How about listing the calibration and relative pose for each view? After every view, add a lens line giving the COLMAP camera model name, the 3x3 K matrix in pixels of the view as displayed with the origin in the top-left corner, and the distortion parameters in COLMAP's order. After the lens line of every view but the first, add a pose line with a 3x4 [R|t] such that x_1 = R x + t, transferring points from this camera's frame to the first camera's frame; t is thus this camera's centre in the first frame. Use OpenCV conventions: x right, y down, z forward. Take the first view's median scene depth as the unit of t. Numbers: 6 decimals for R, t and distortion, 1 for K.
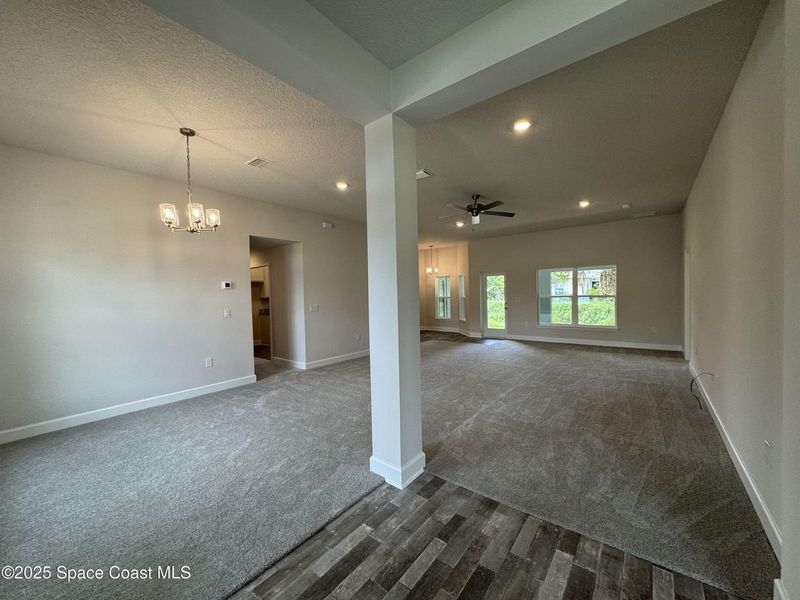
lens RADIAL K [[319.6, 0, 400.0], [0, 319.6, 300.0], [0, 0, 1]] dist [-0.000175, -0.000110]
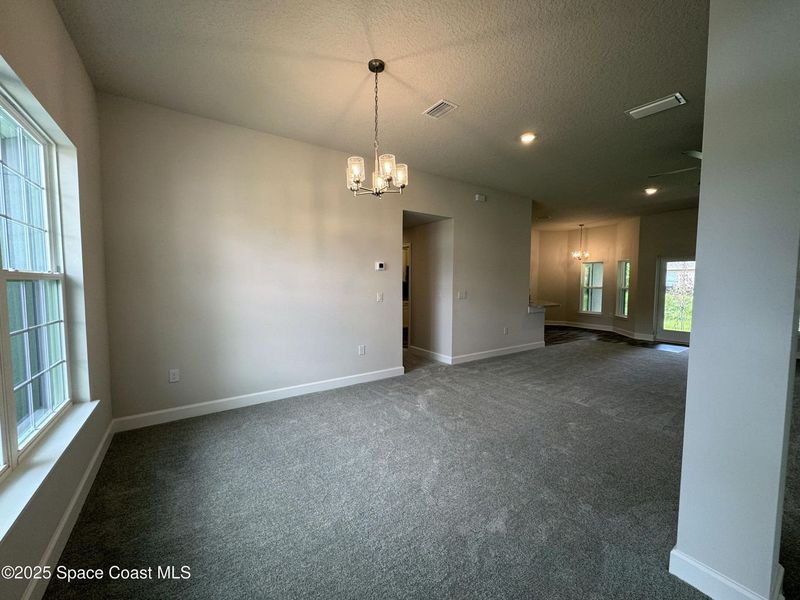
lens RADIAL K [[319.6, 0, 400.0], [0, 319.6, 300.0], [0, 0, 1]] dist [-0.000175, -0.000110]
pose [[0.954681, 0.045257, -0.294169, -0.225106], [-0.033646, 0.998447, 0.044412, 0.008070], [0.295722, -0.032502, 0.954721, 0.157987]]
